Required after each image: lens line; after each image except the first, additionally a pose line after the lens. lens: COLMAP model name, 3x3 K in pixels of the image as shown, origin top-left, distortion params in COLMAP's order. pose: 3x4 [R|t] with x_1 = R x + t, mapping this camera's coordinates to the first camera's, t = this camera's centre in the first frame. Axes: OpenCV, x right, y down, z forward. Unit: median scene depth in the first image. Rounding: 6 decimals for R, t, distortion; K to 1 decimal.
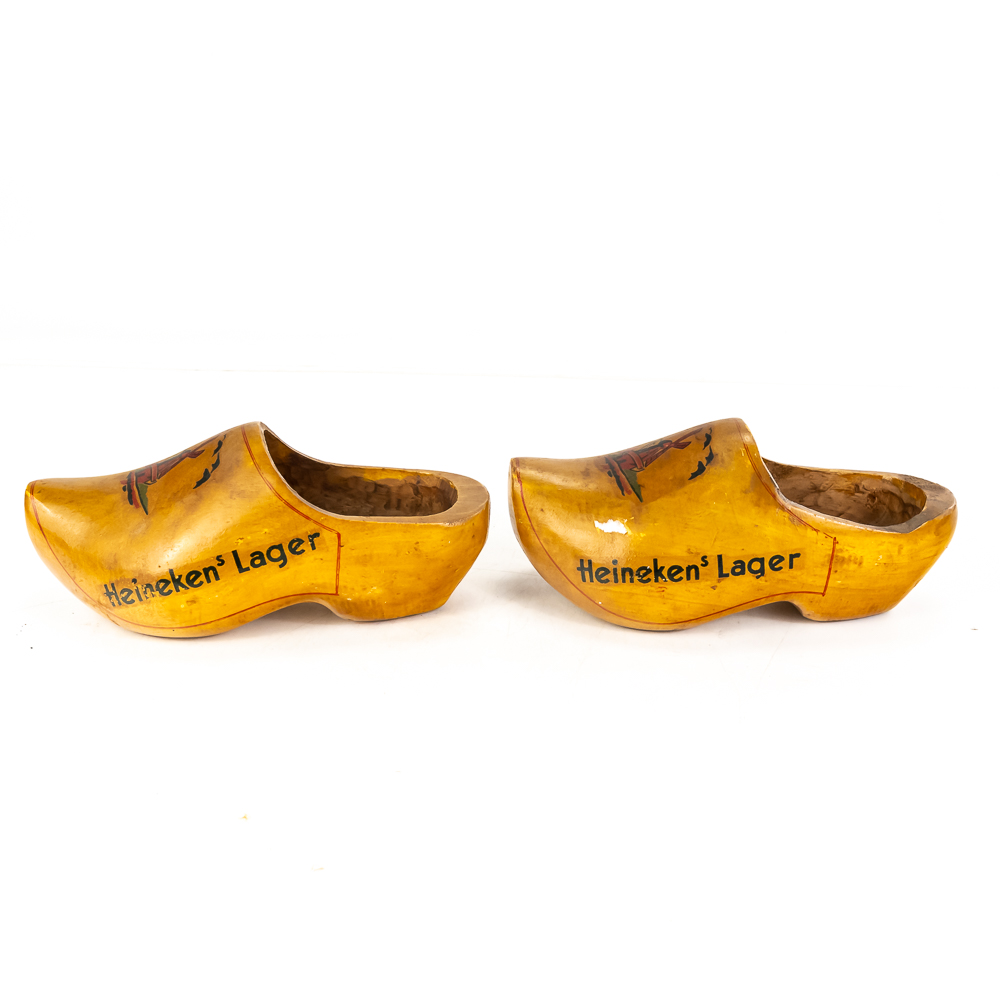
lens RADIAL K [[1295.4, 0, 500.0], [0, 1295.4, 500.0], [0, 0, 1]] dist [0.005336, 0.008317]
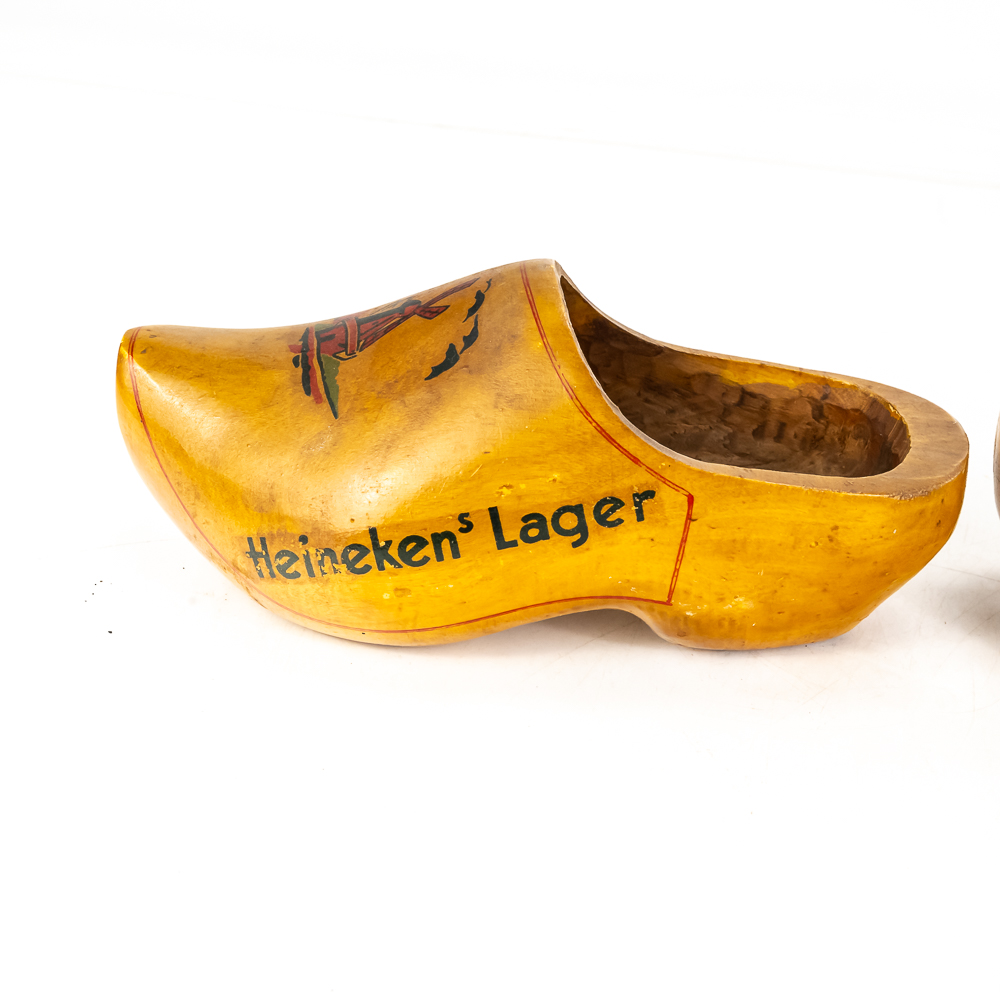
lens RADIAL K [[1762.4, 0, 500.0], [0, 1762.4, 500.0], [0, 0, 1]] dist [0.016951, 0.035717]
pose [[0.987807, 0.114148, -0.105867, -0.121184], [-0.100817, 0.987183, 0.123713, -0.051442], [0.118632, -0.111531, 0.986655, 0.276914]]
